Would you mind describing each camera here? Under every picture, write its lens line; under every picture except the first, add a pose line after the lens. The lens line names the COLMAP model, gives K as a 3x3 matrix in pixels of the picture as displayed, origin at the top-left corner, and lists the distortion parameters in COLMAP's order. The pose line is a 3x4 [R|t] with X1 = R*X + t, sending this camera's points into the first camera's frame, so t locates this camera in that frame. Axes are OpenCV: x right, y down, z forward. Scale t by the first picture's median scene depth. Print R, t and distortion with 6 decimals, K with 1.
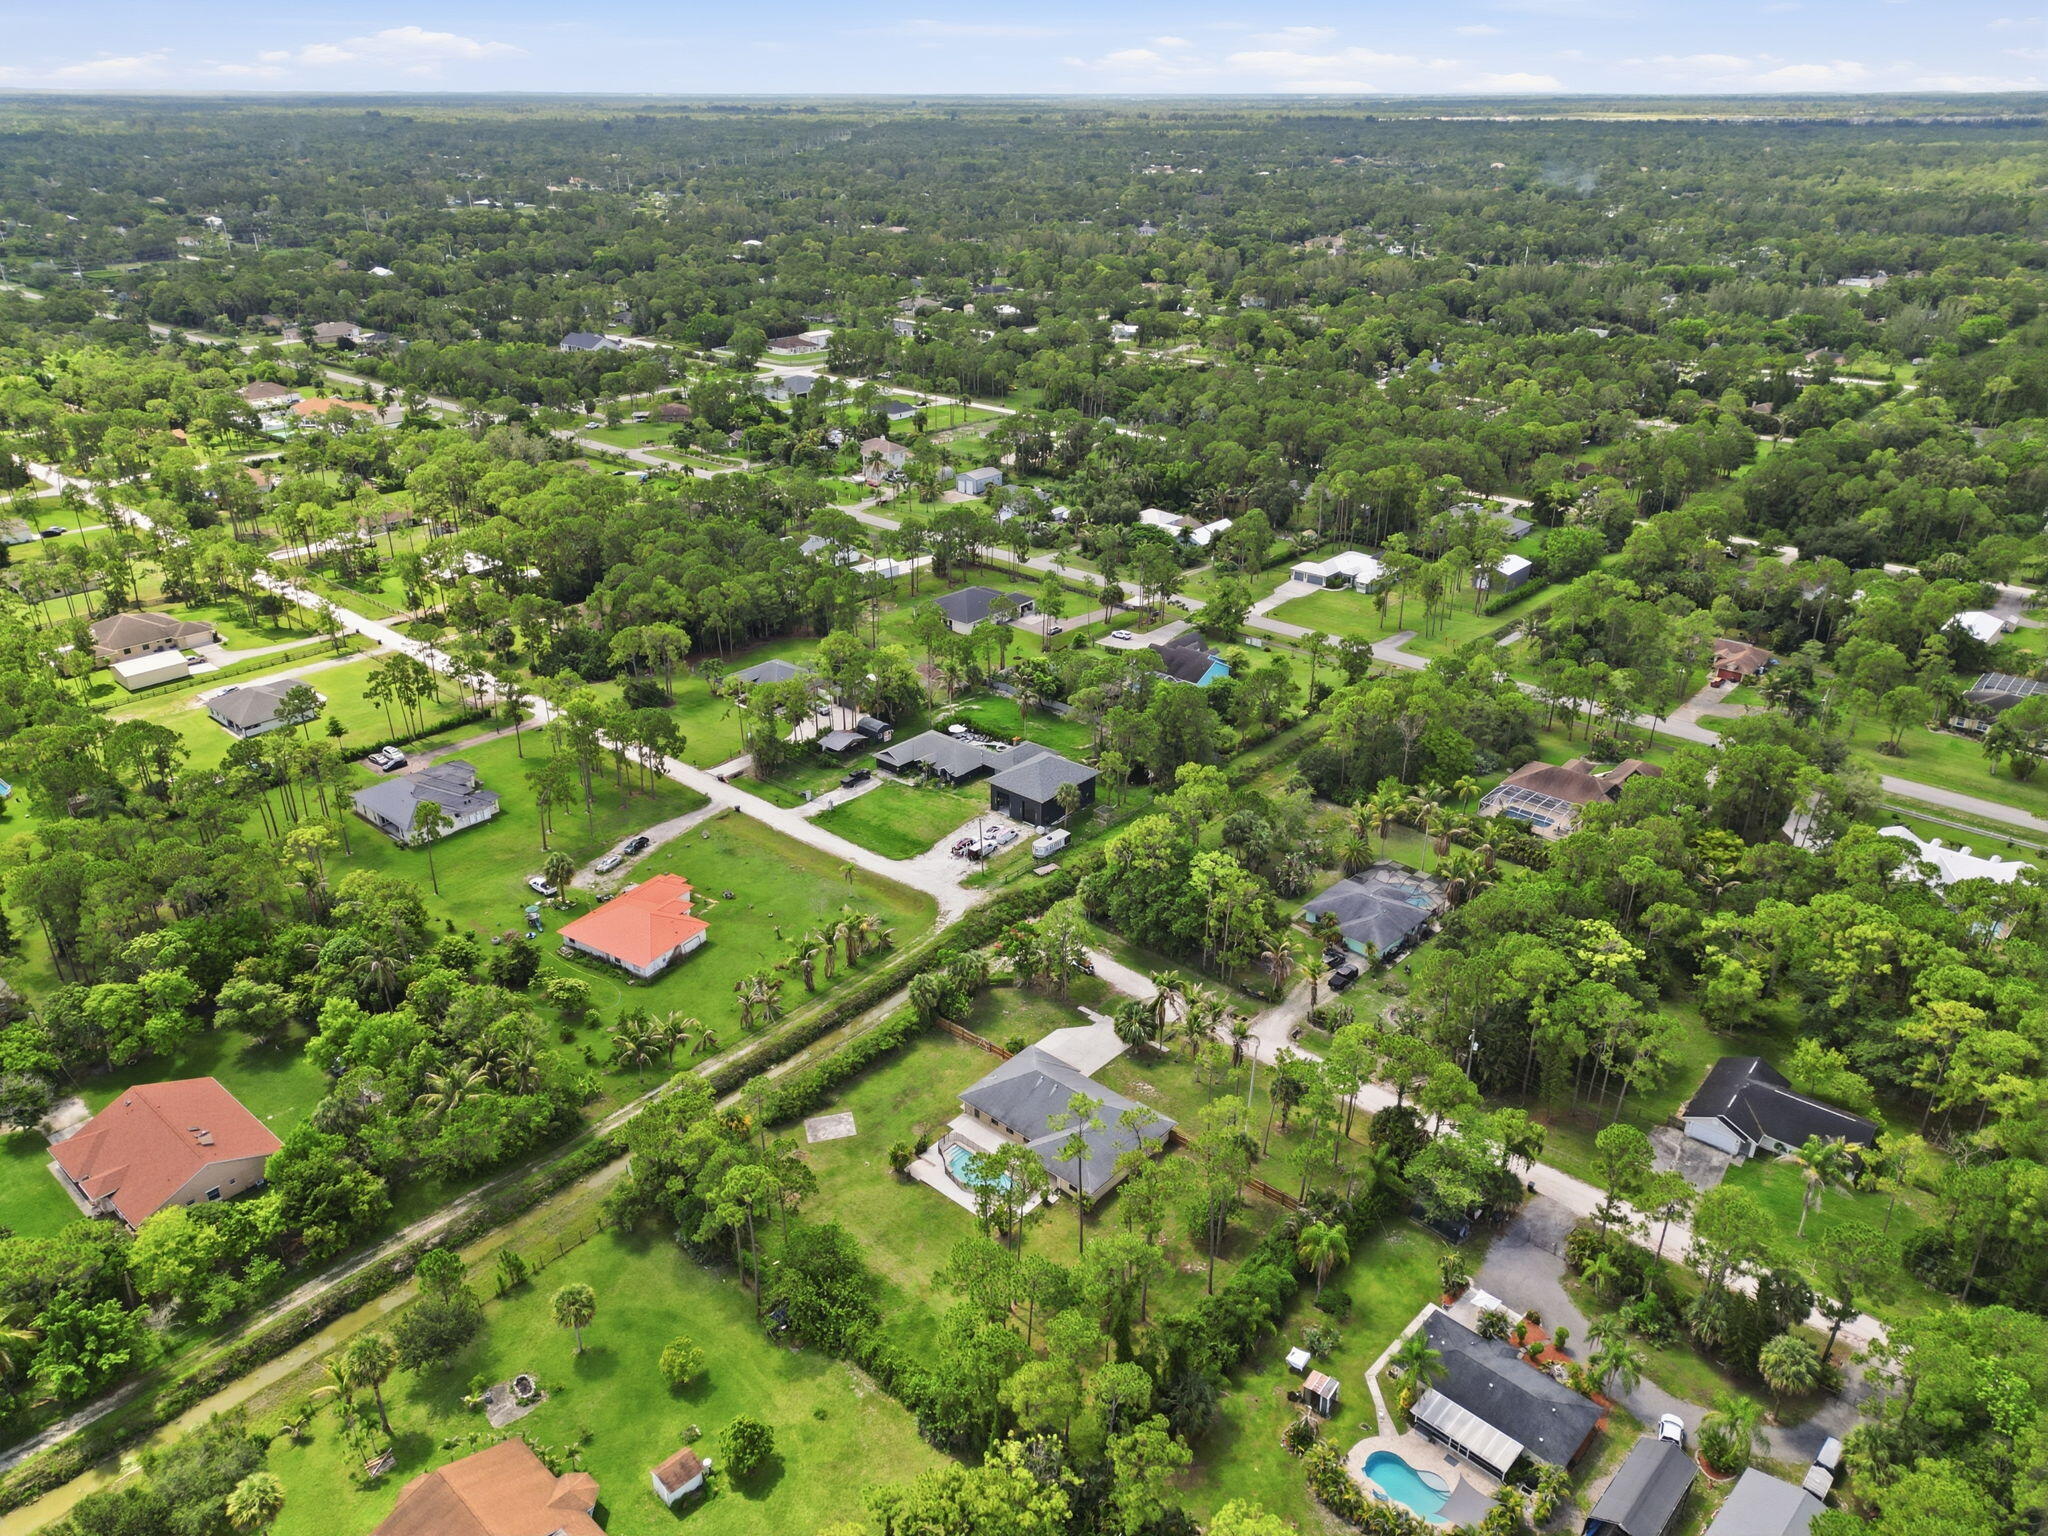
lens RADIAL K [[1431.9, 0, 1019.9], [0, 1431.9, 765.7], [0, 0, 1]] dist [0.061312, -0.051453]
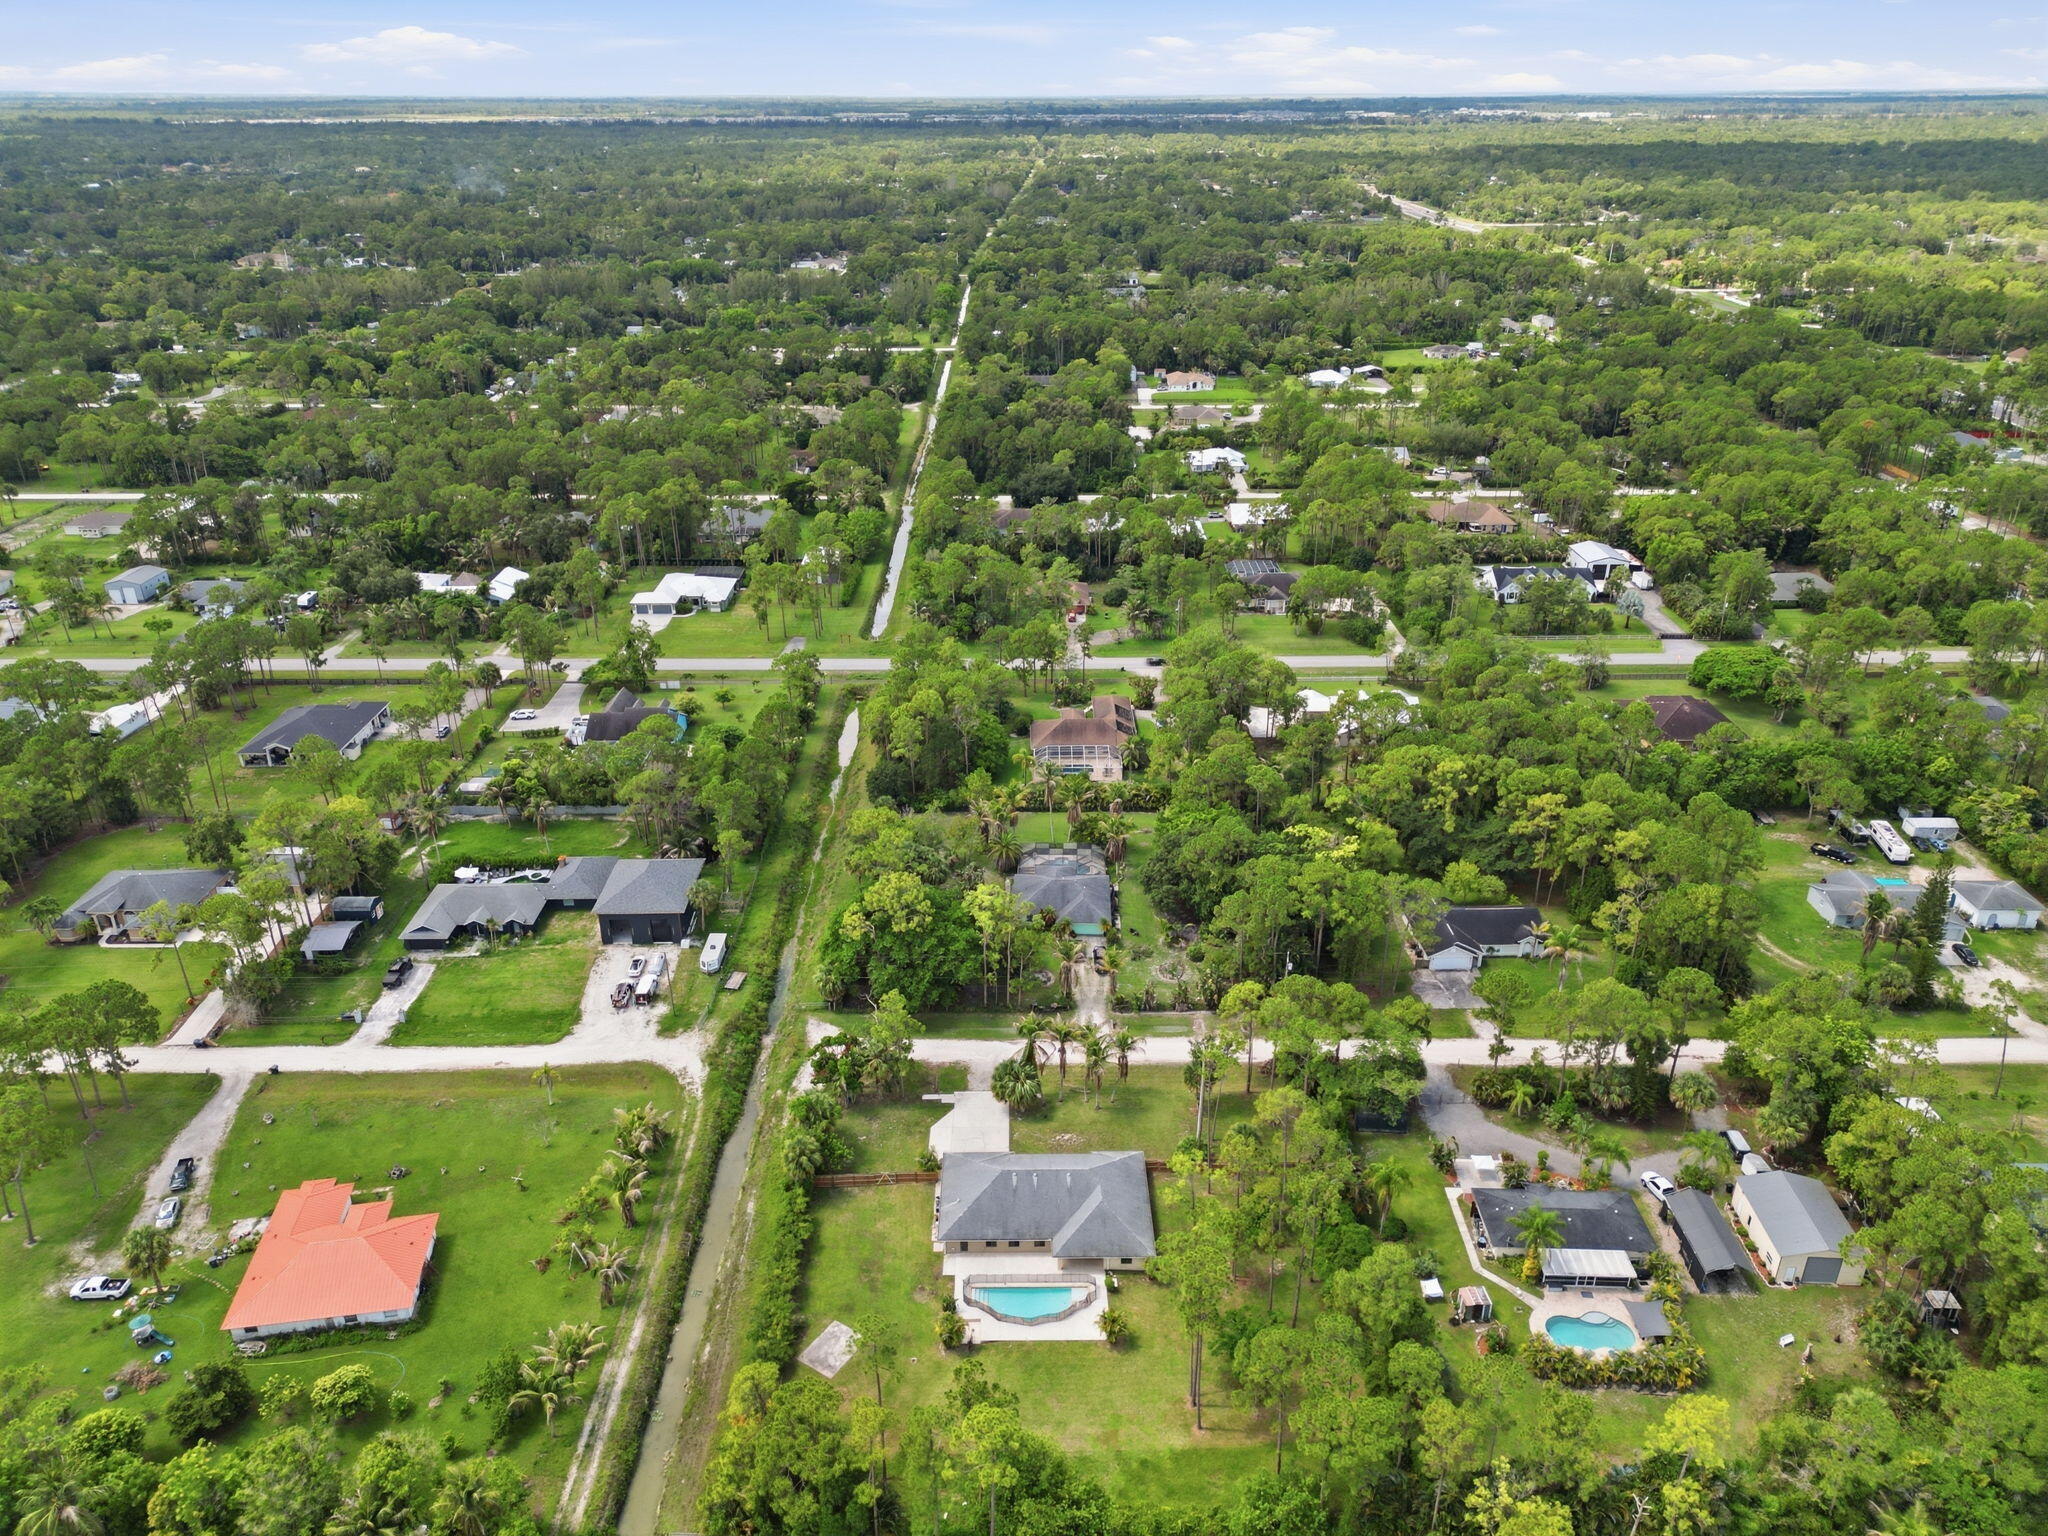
lens RADIAL K [[1431.9, 0, 1038.6], [0, 1431.9, 769.4], [0, 0, 1]] dist [0.061312, -0.051453]
pose [[0.744970, -0.286285, 0.602545, -0.297256], [0.285417, 0.953172, 0.099996, -0.075601], [-0.602957, 0.097483, 0.791796, 0.161657]]
